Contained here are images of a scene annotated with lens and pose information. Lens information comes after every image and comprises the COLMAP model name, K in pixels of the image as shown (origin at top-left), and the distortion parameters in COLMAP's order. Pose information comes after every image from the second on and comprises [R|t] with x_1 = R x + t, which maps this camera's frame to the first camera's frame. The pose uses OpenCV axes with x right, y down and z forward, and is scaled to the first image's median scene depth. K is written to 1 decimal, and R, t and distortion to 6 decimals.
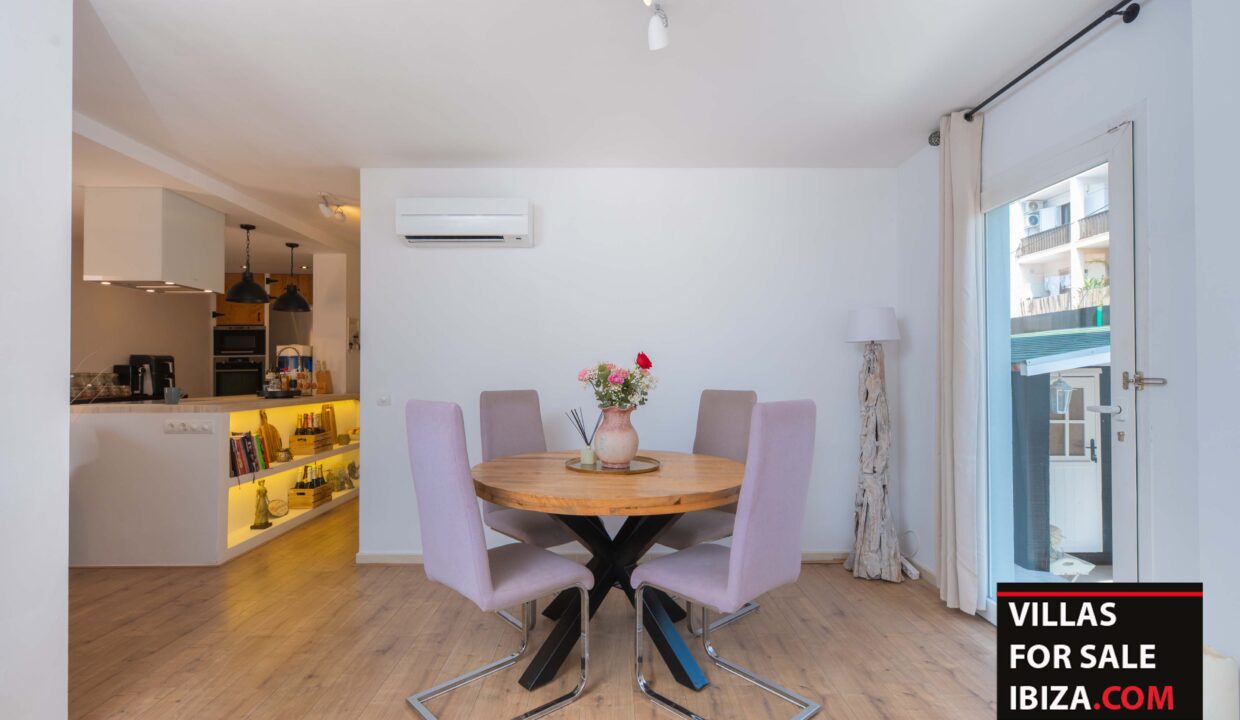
lens RADIAL K [[543.8, 0, 602.1], [0, 543.8, 361.2], [0, 0, 1]] dist [0.000149, 0.000542]
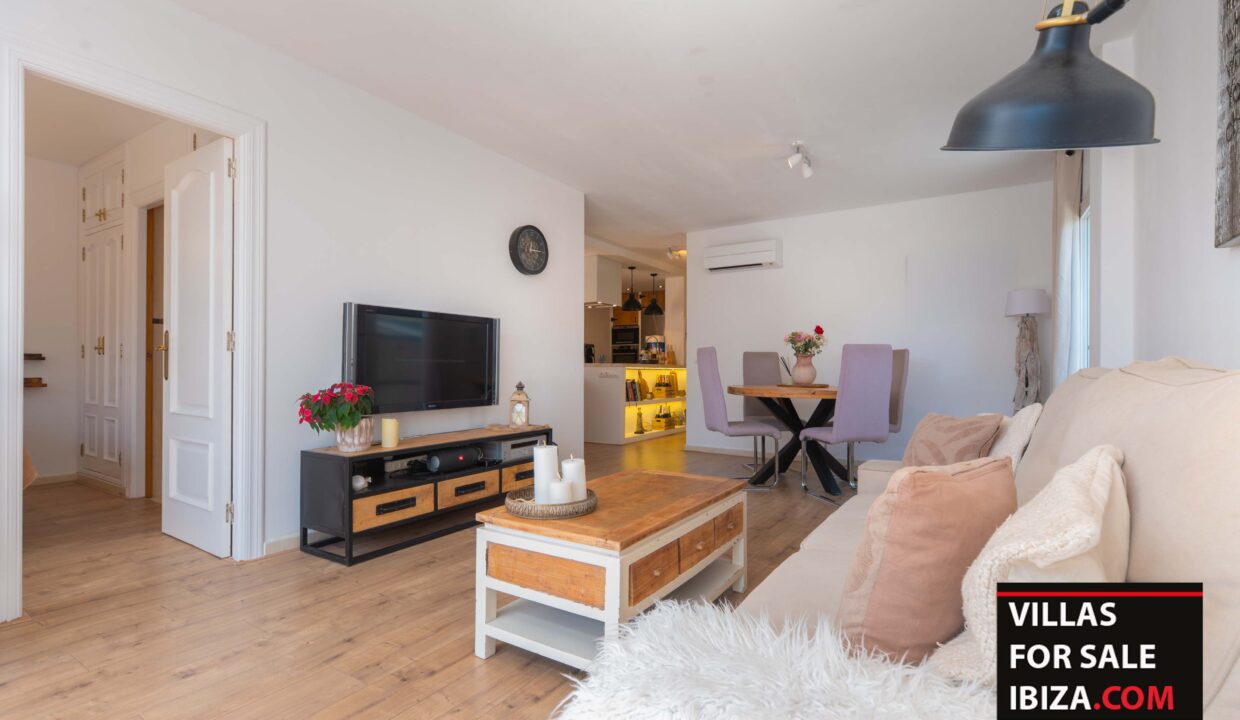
lens RADIAL K [[543.8, 0, 627.7], [0, 543.8, 365.3], [0, 0, 1]] dist [0.000149, 0.000542]
pose [[0.844205, 0.002168, -0.536016, 0.285440], [0.001684, 0.999976, 0.006697, 0.058545], [0.536017, -0.006557, 0.844181, -0.502349]]
